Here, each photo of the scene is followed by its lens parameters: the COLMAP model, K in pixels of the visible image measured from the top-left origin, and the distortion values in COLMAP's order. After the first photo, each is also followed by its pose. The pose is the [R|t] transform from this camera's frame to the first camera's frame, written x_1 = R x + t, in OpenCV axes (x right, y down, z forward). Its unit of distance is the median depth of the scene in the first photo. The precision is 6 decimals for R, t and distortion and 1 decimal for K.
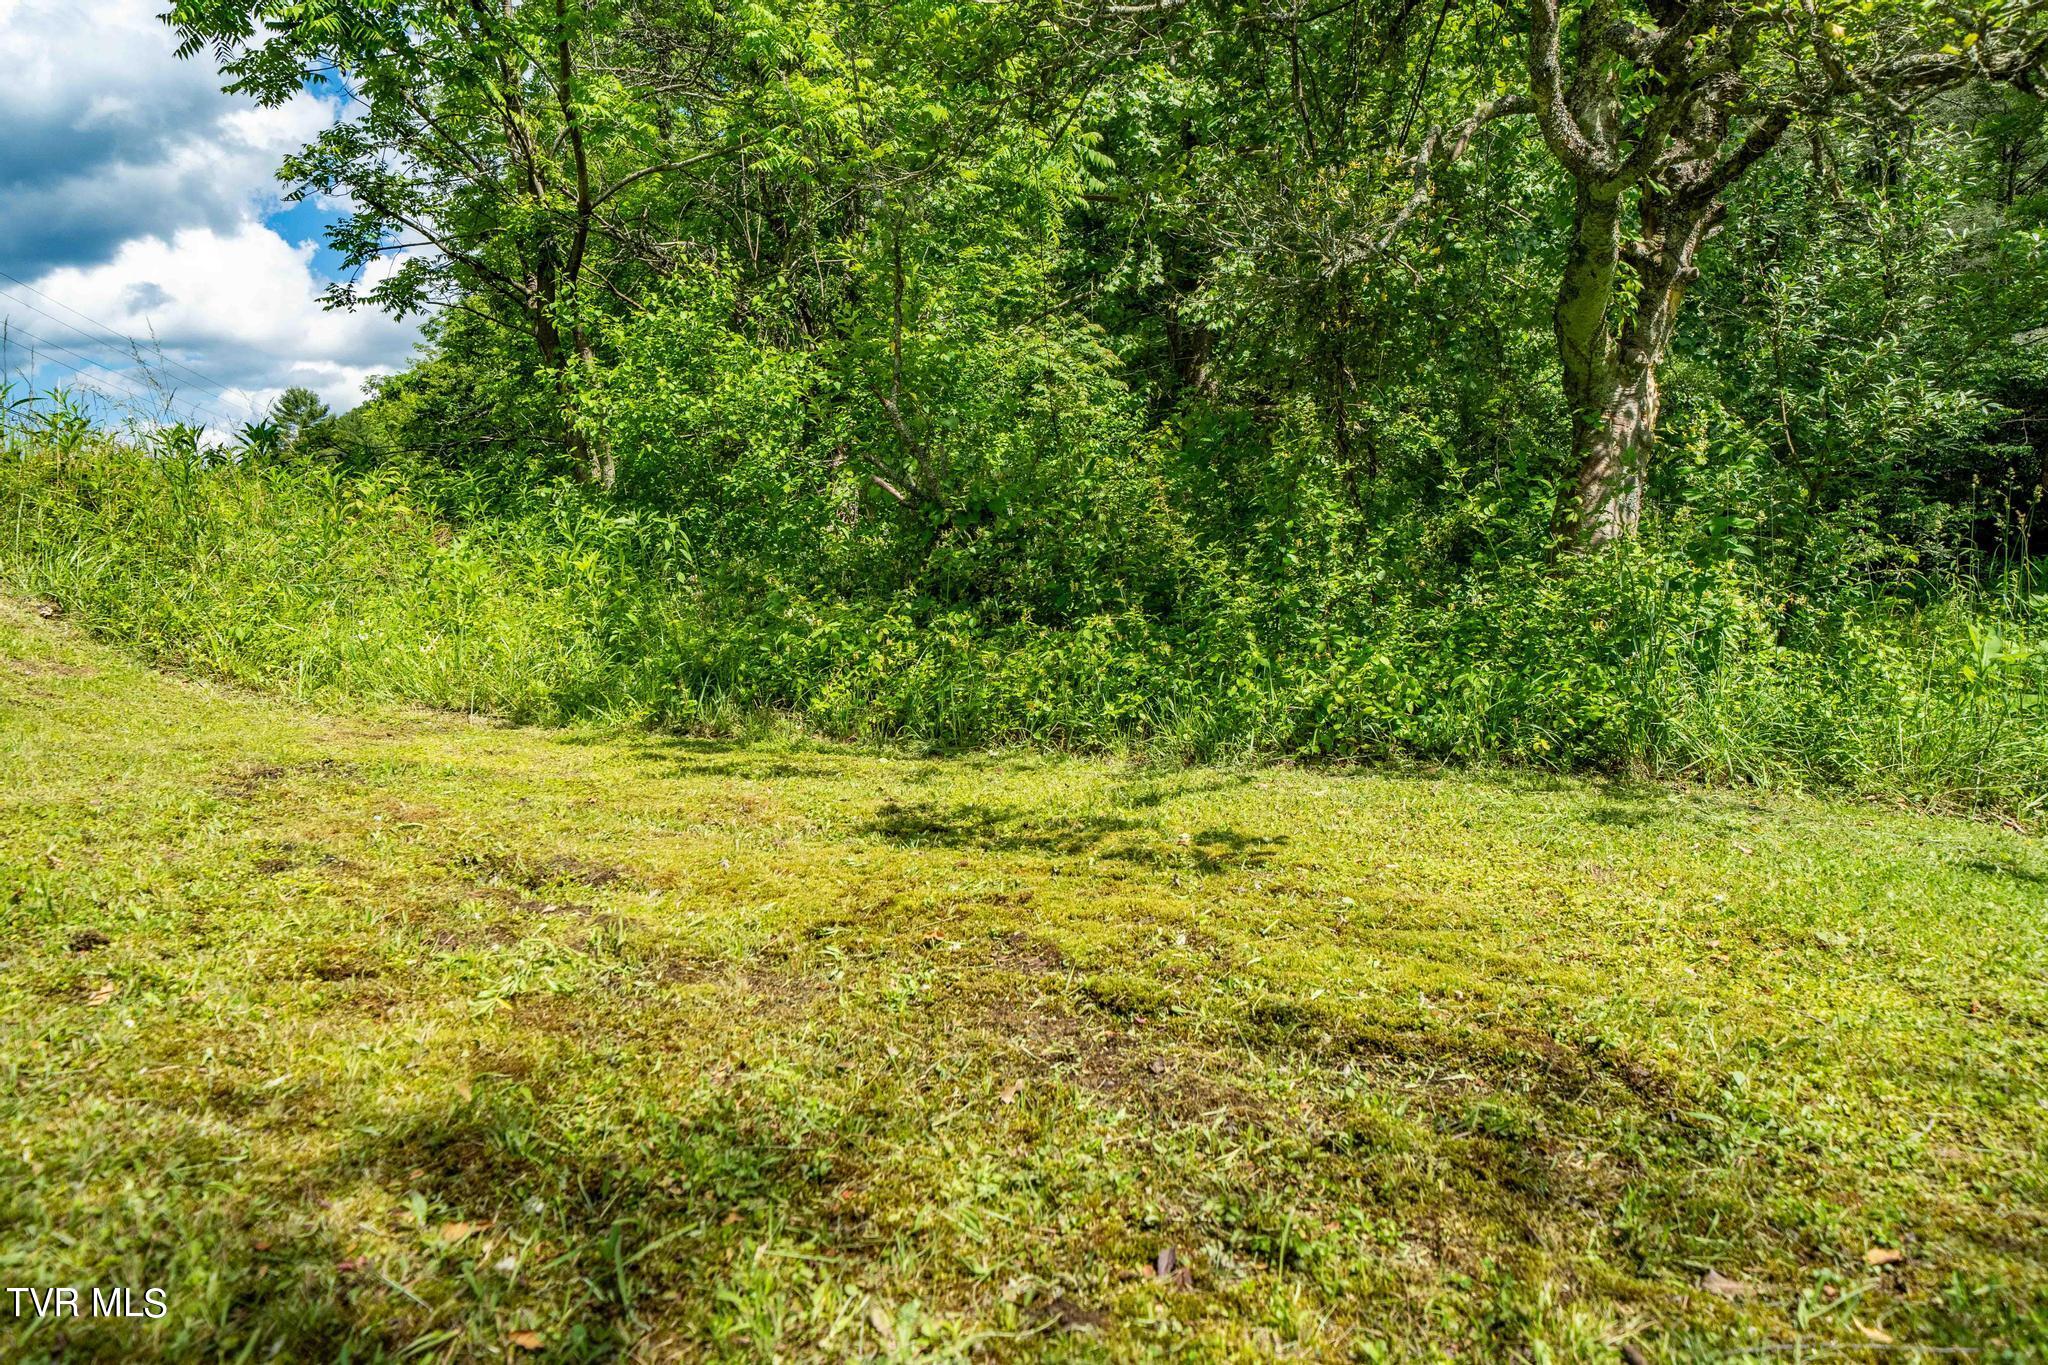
lens RADIAL K [[1492.3, 0, 1027.8], [0, 1492.3, 678.1], [0, 0, 1]] dist [0.010017, 0.002784]
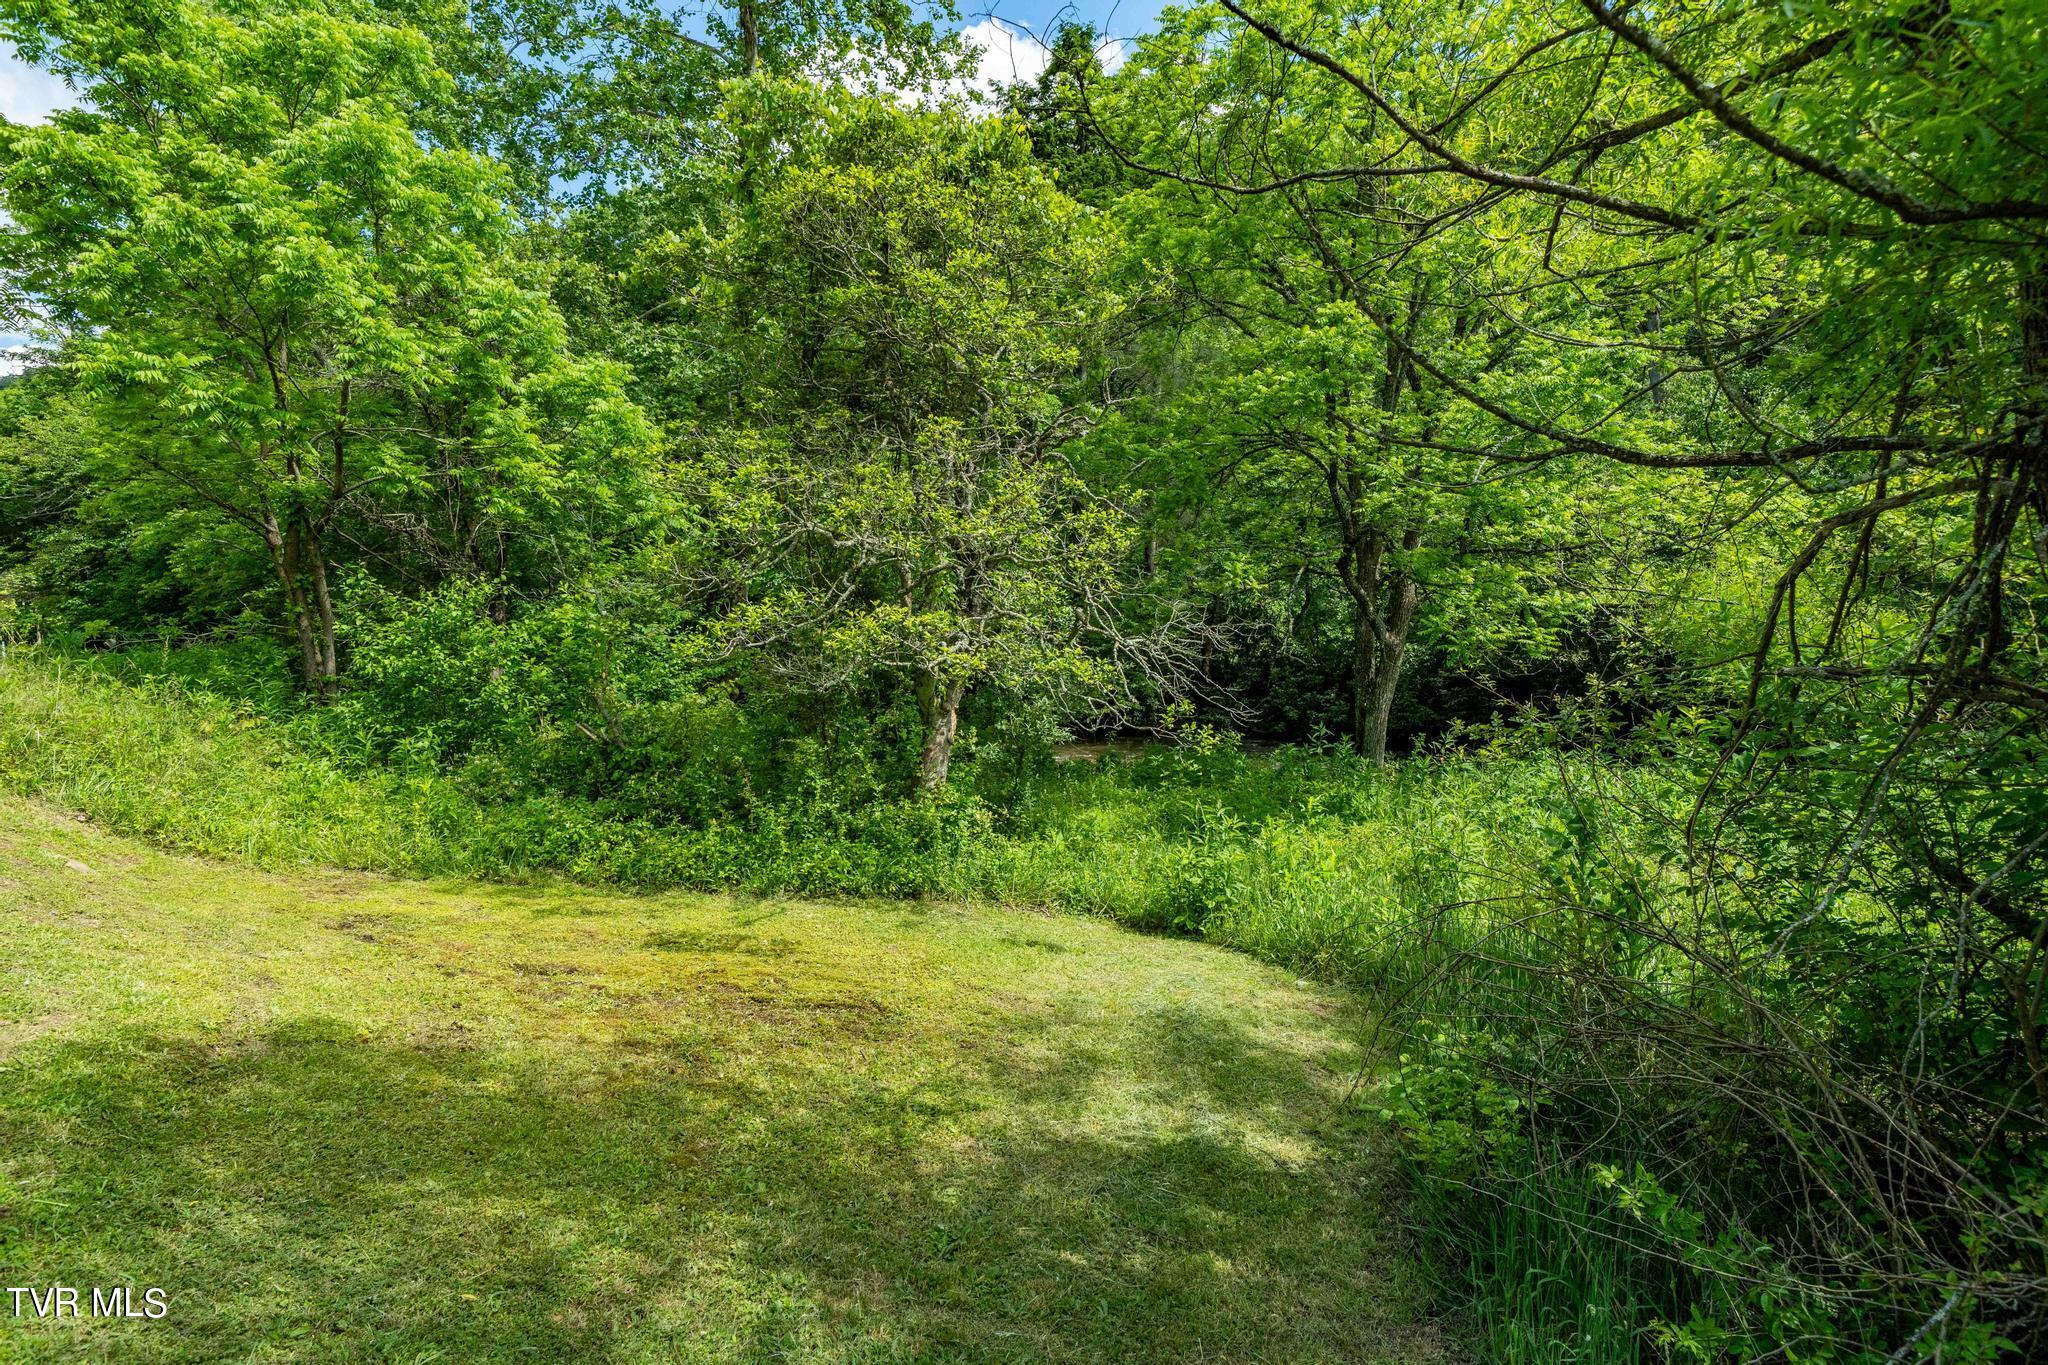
lens RADIAL K [[911.1, 0, 1017.4], [0, 911.1, 685.8], [0, 0, 1]] dist [0.000246, 0.000418]
pose [[0.913139, 0.059924, 0.403219, -0.120114], [-0.016123, 0.993672, -0.111161, -0.124769], [-0.407328, 0.095005, 0.908327, -0.549033]]
